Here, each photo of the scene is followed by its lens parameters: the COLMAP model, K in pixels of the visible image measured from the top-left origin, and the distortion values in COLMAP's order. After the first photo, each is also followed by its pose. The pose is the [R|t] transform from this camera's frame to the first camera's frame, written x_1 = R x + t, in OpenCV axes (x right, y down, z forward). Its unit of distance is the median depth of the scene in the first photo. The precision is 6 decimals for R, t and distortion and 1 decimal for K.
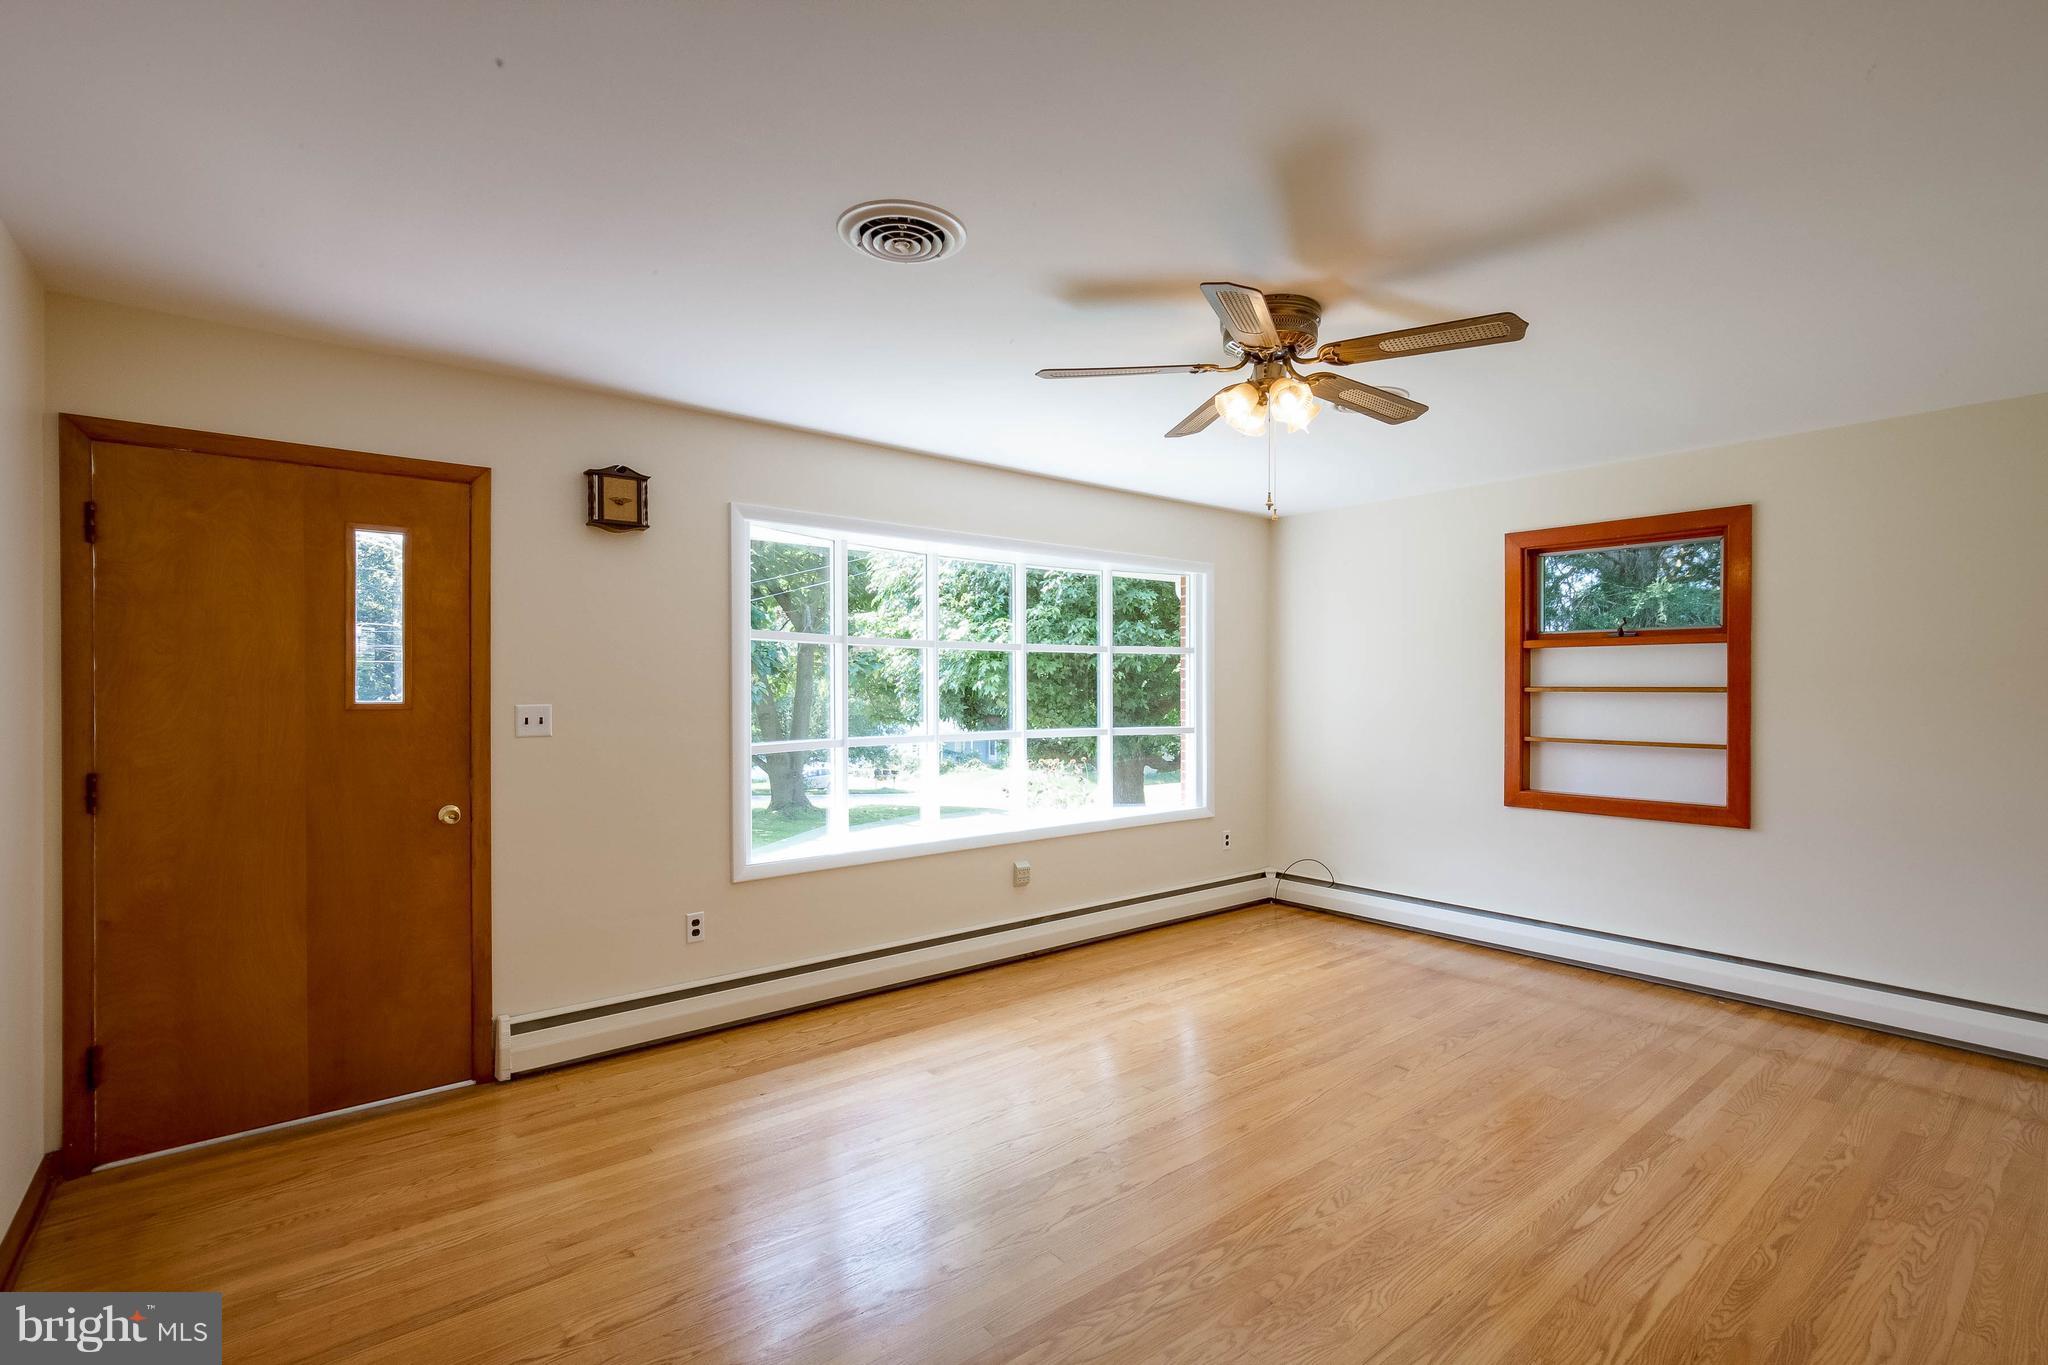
lens RADIAL K [[945.0, 0, 1024.0], [0, 945.0, 682.5], [0, 0, 1]] dist [-0.003138, 0.000394]
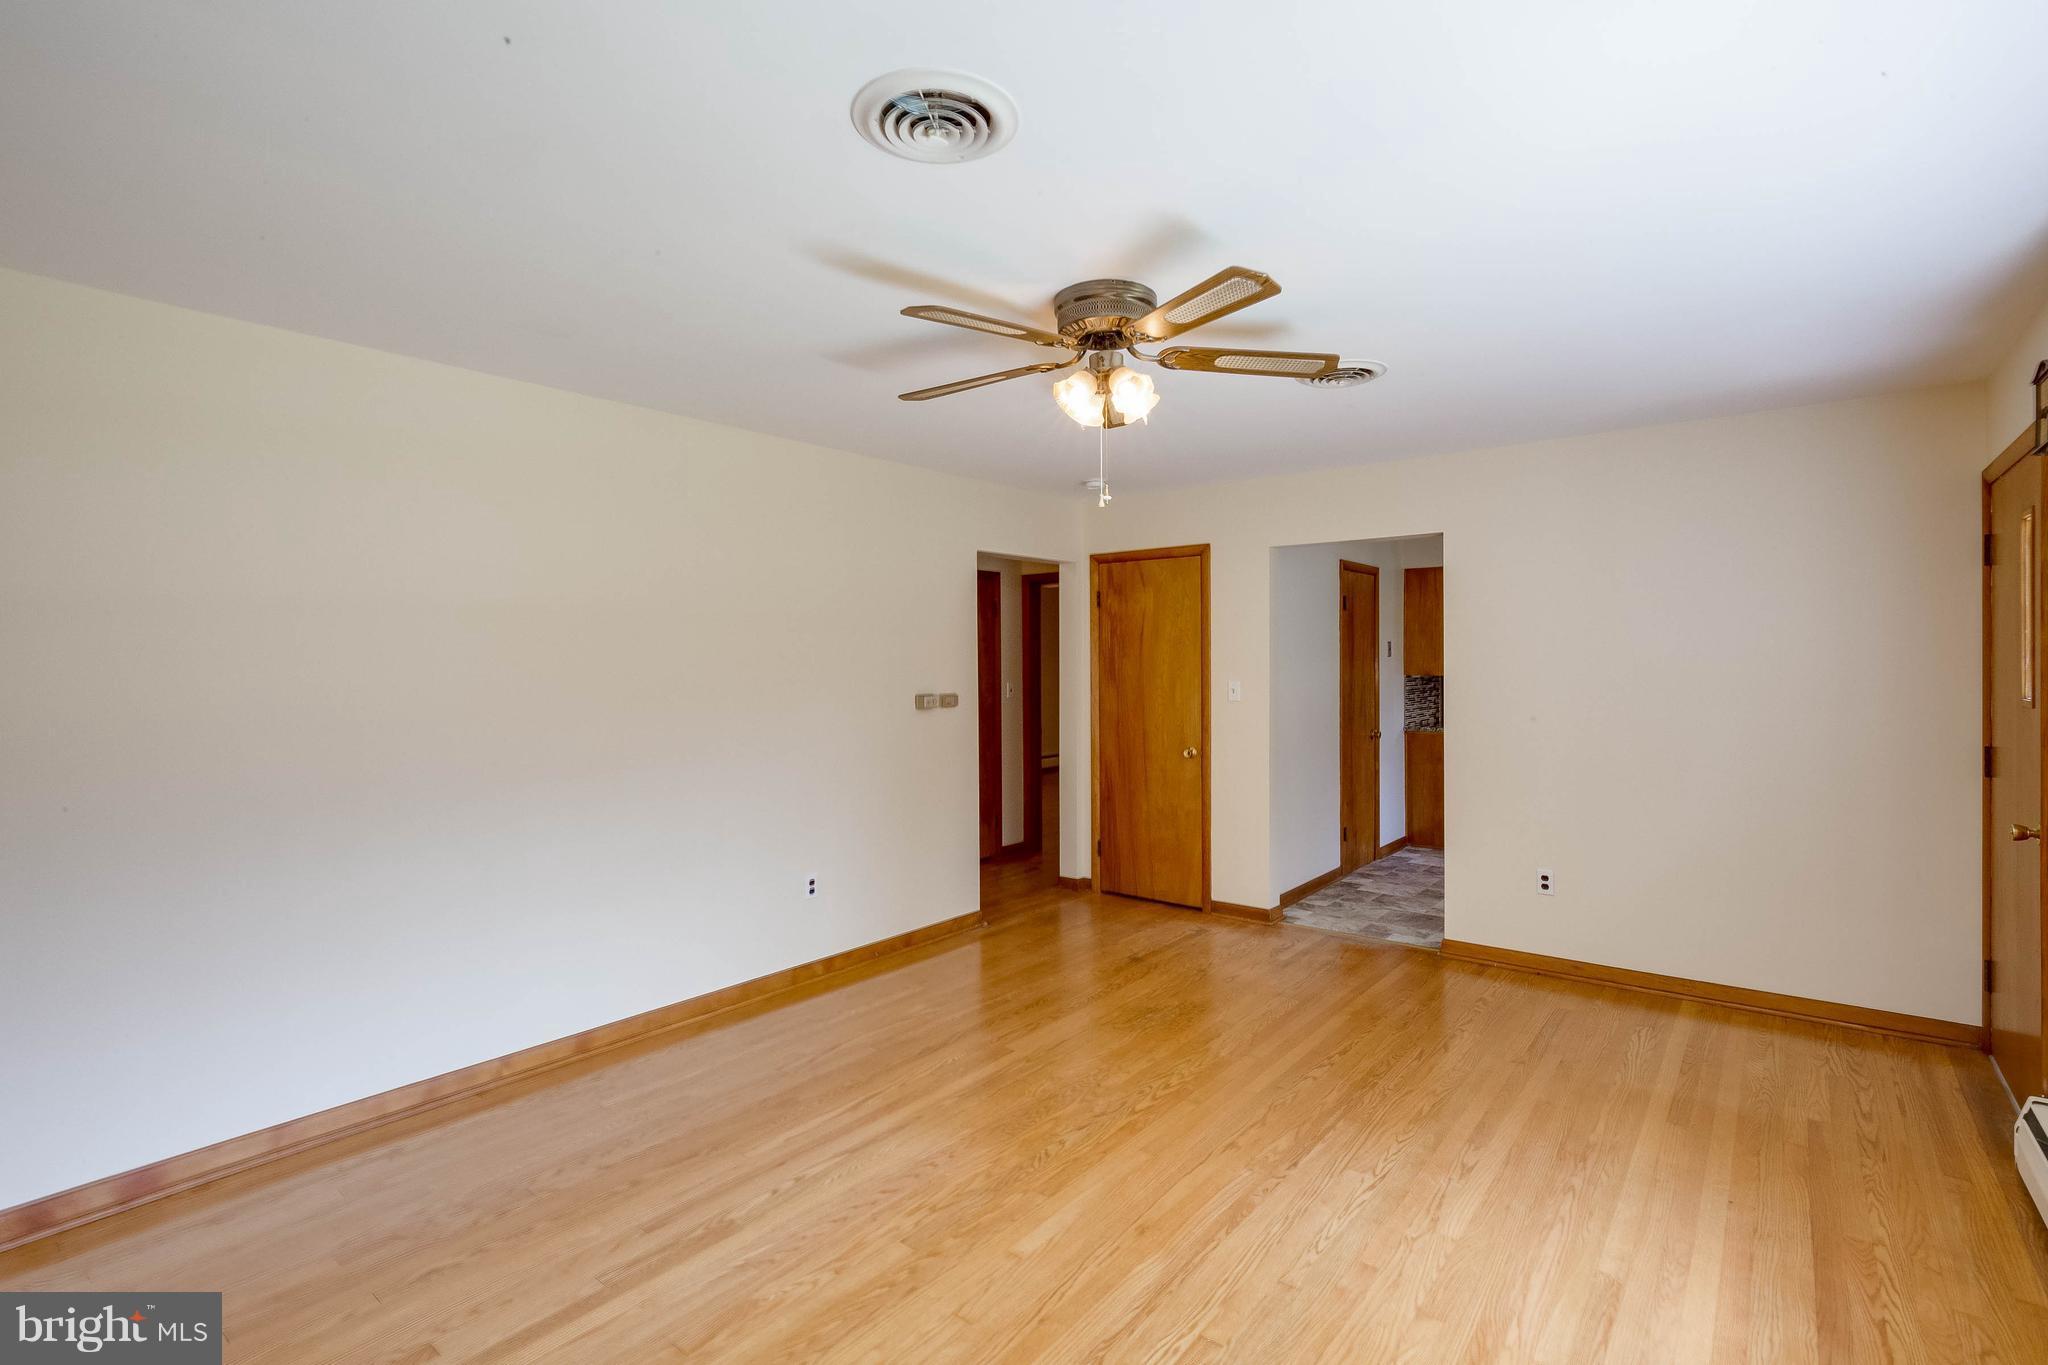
lens RADIAL K [[945.0, 0, 1024.0], [0, 945.0, 682.5], [0, 0, 1]] dist [-0.003138, 0.000394]
pose [[-0.978793, 0.008637, -0.204668, 0.458813], [0.004484, 0.999775, 0.020744, -0.017565], [0.204801, 0.019387, -0.978612, 1.640196]]
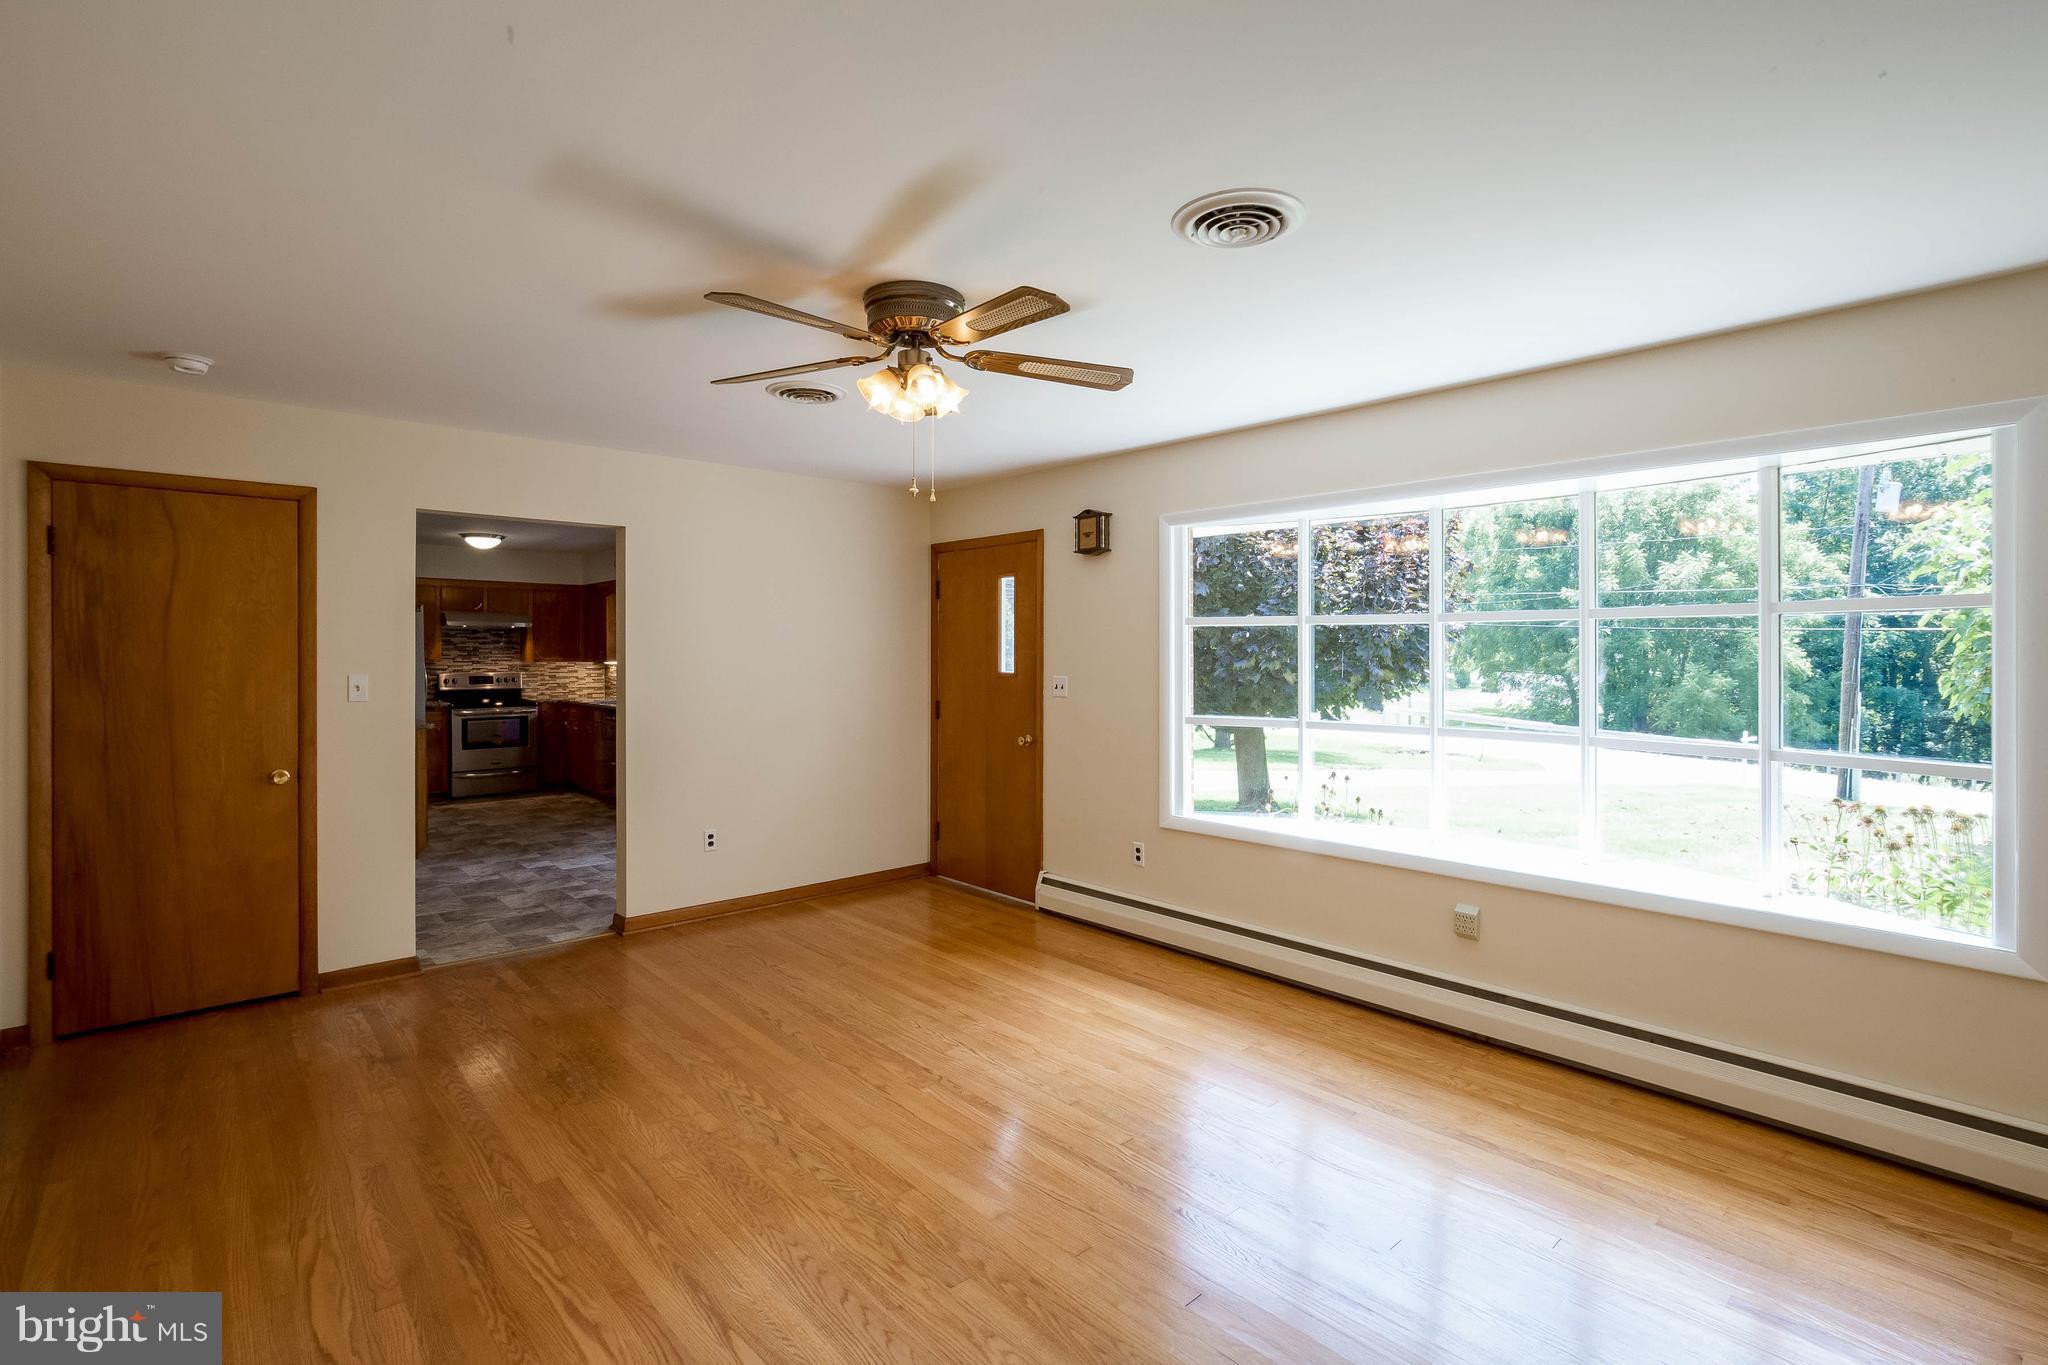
lens RADIAL K [[946.1, 0, 1036.1], [0, 946.1, 662.0], [0, 0, 1]] dist [-0.012729, -0.000048]
pose [[0.054204, 0.006964, -0.998506, 1.072229], [-0.002143, 0.999974, 0.006858, -0.011336], [0.998528, 0.001769, 0.054217, 0.924788]]
